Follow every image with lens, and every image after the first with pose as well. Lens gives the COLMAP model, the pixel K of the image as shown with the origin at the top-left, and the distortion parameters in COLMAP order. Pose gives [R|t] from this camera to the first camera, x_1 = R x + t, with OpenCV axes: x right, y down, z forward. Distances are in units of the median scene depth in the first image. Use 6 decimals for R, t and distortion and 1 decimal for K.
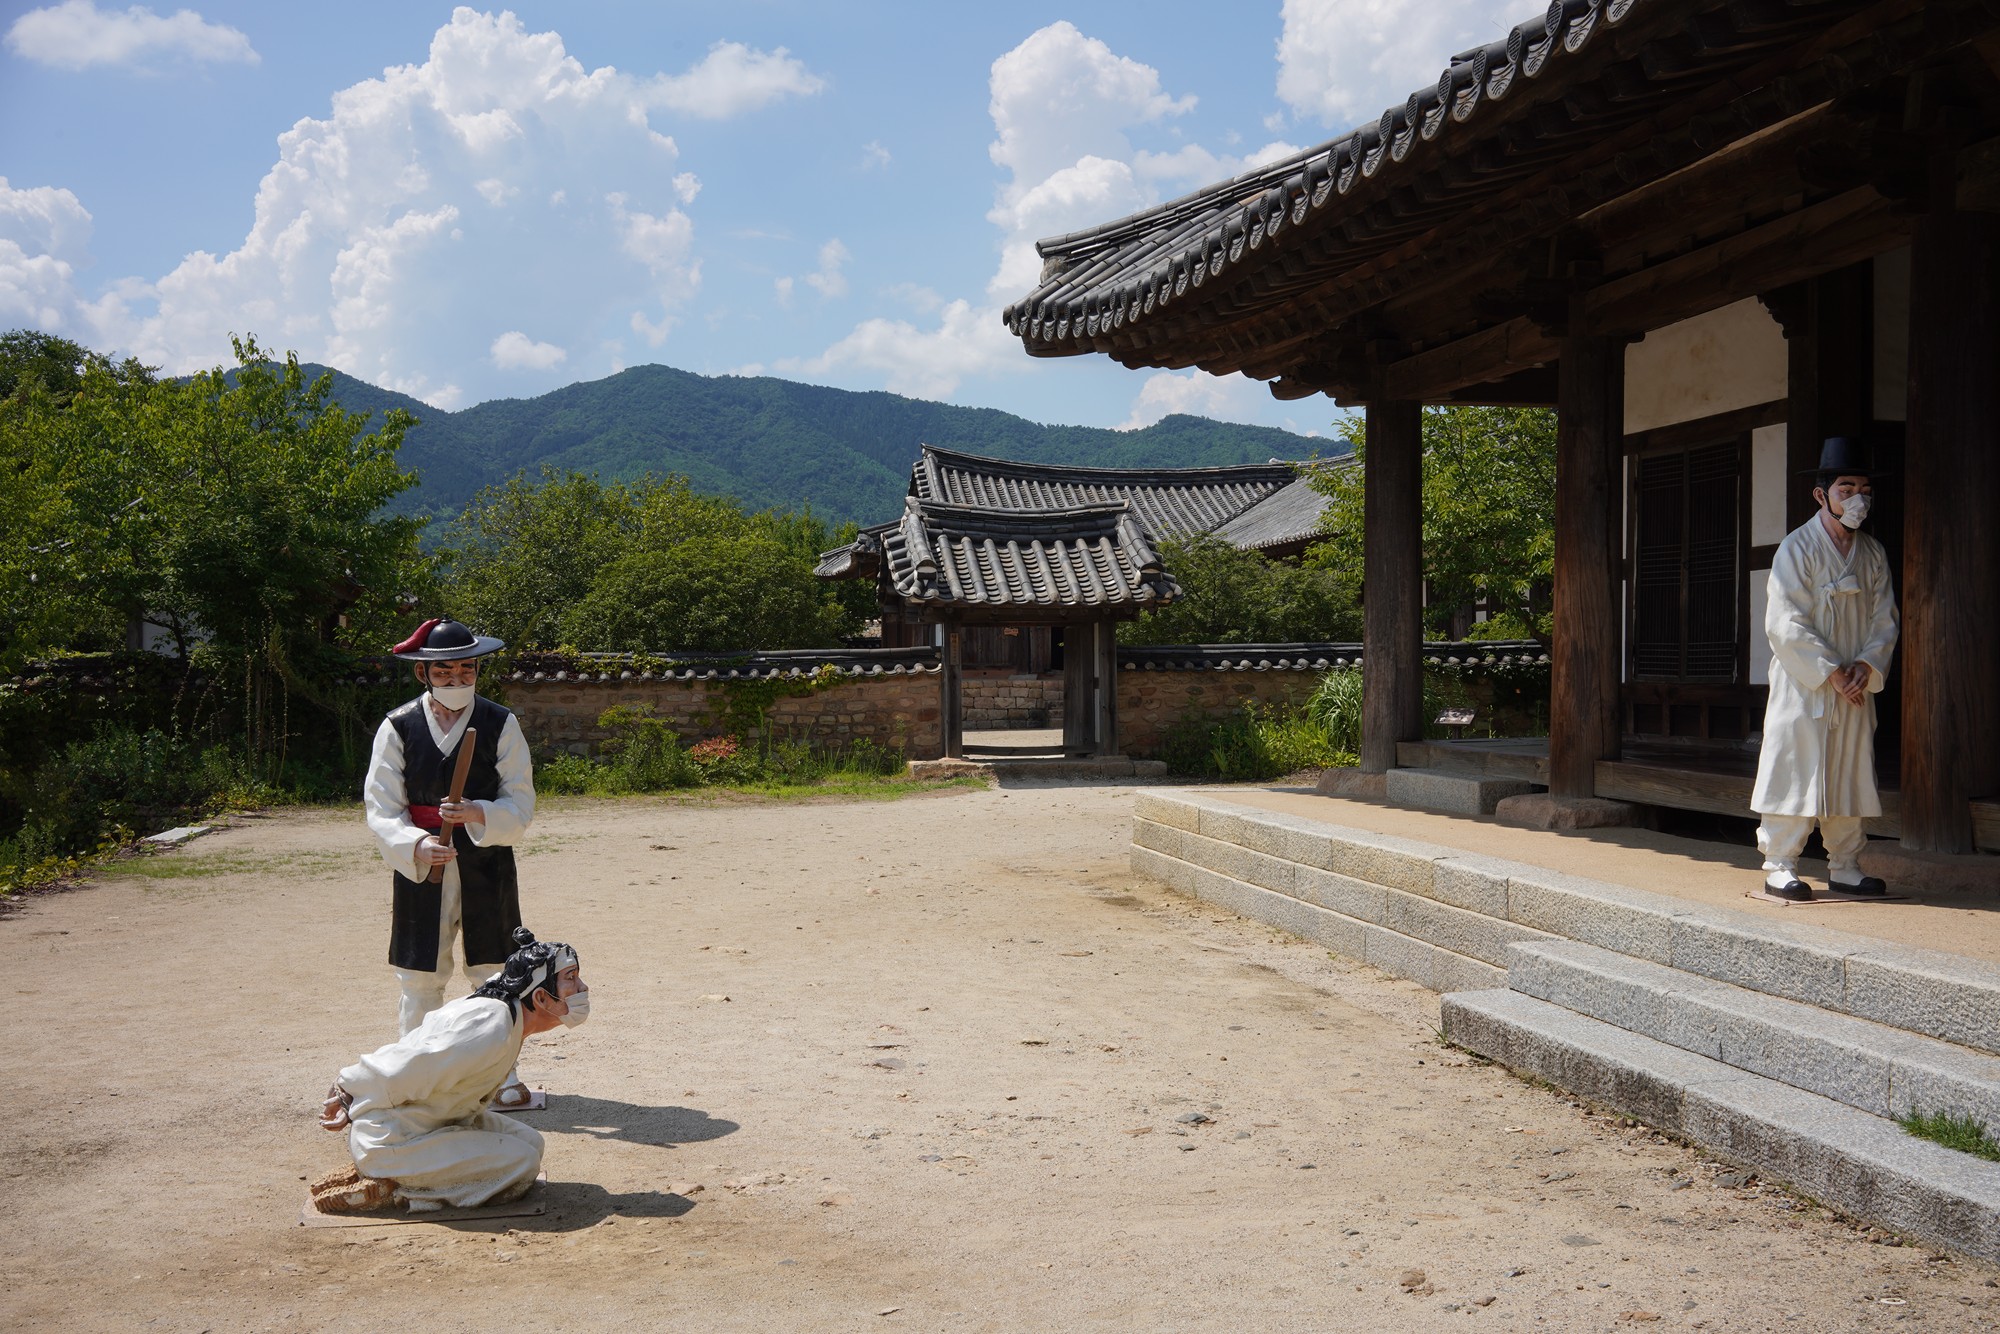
lens RADIAL K [[2106.0, 0, 1000.0], [0, 2106.0, 667.0], [0, 0, 1]] dist [0.054972, -0.218138]
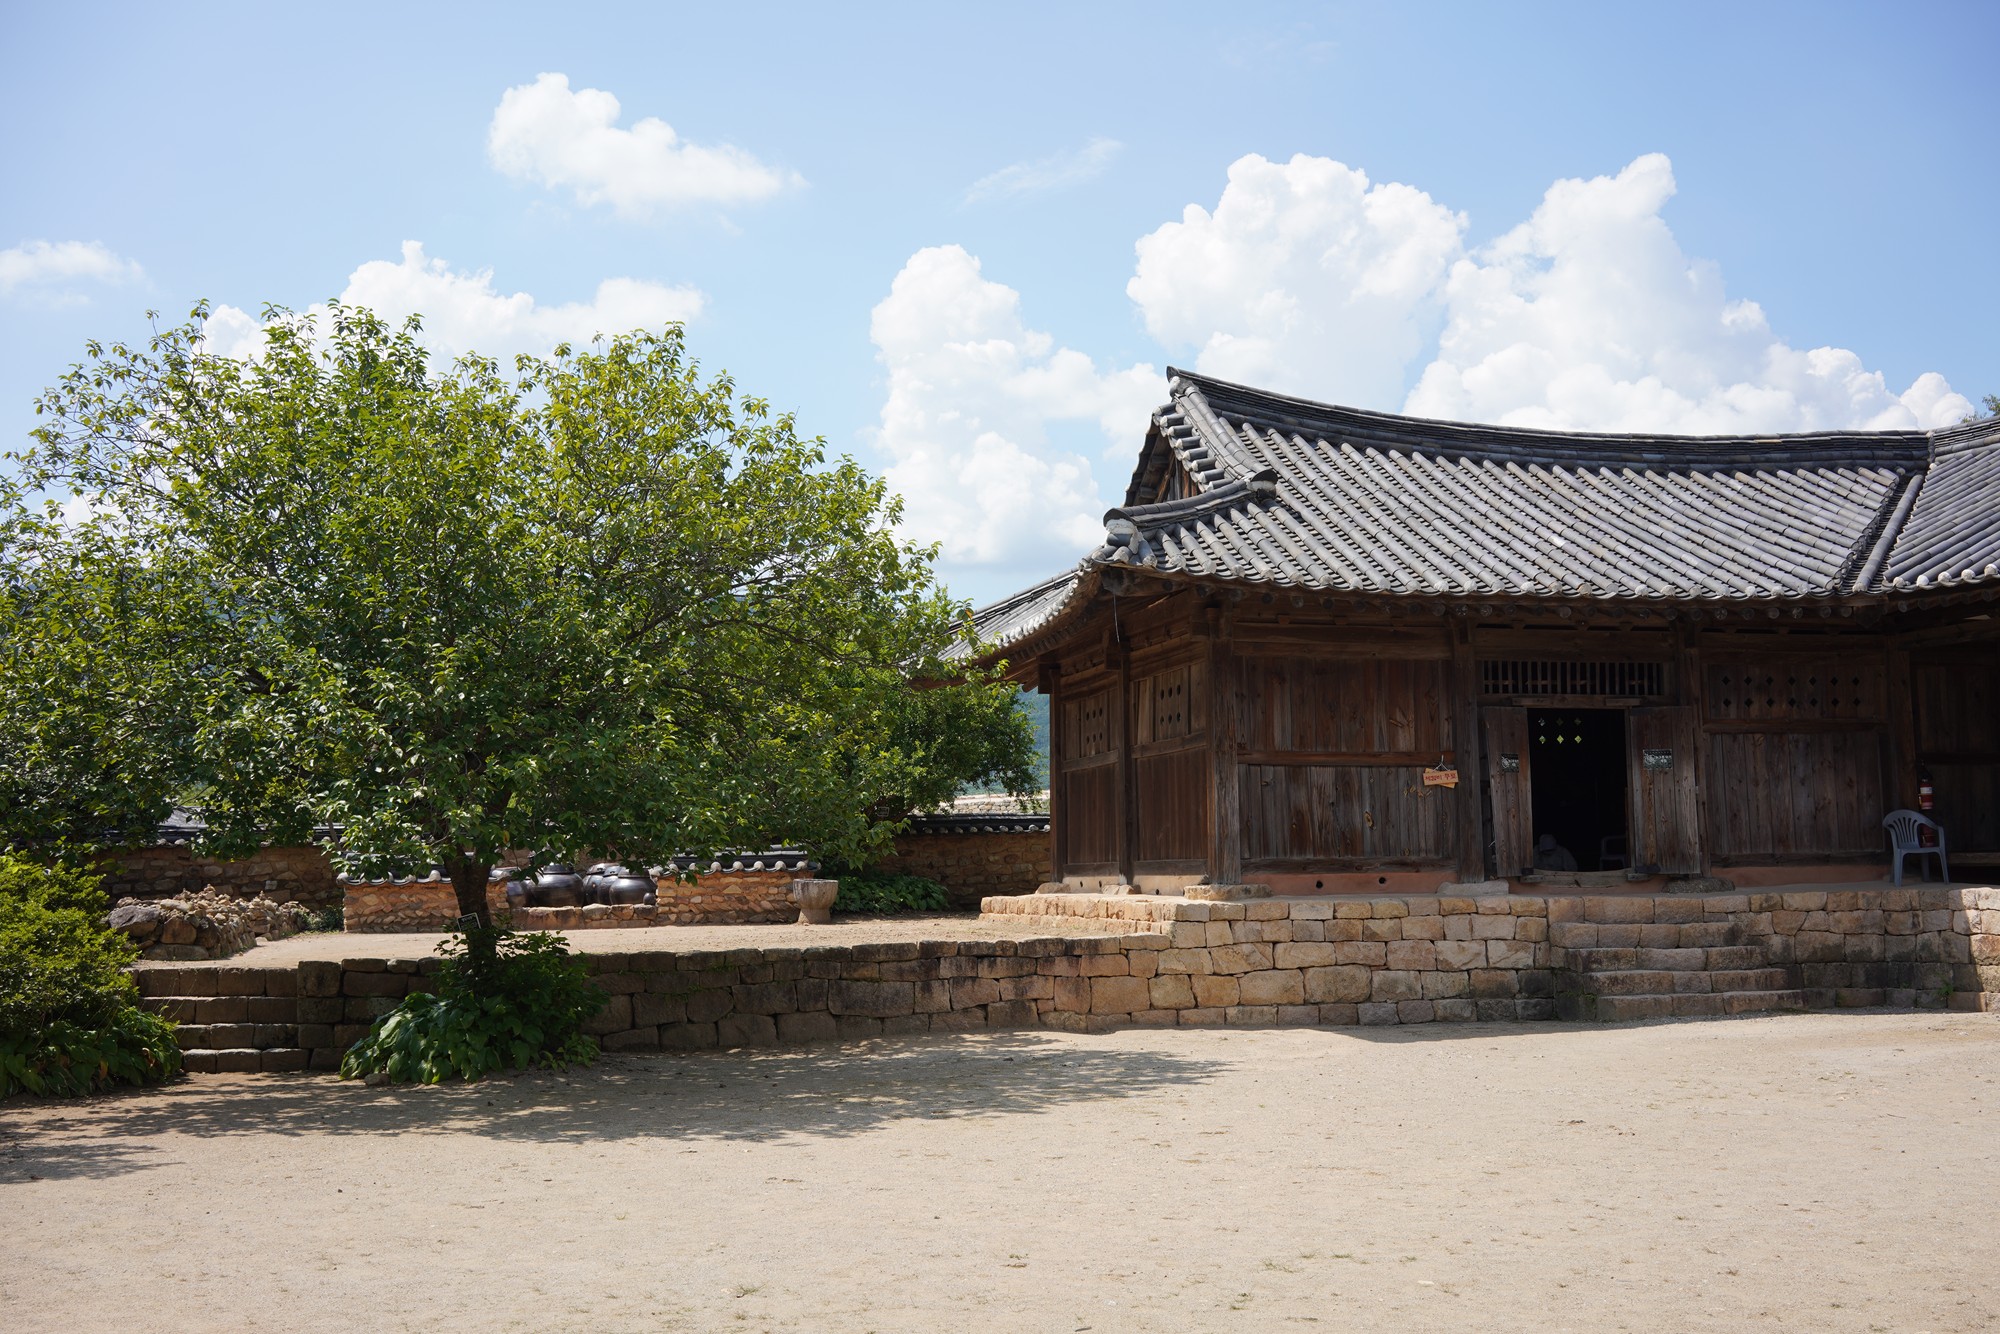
lens RADIAL K [[2106.0, 0, 1000.0], [0, 2106.0, 667.0], [0, 0, 1]] dist [0.054972, -0.218138]
pose [[0.999023, -0.008066, 0.043461, -0.100599], [0.012310, 0.995084, -0.098271, 0.001204], [-0.042455, 0.098710, 0.994210, 0.602645]]
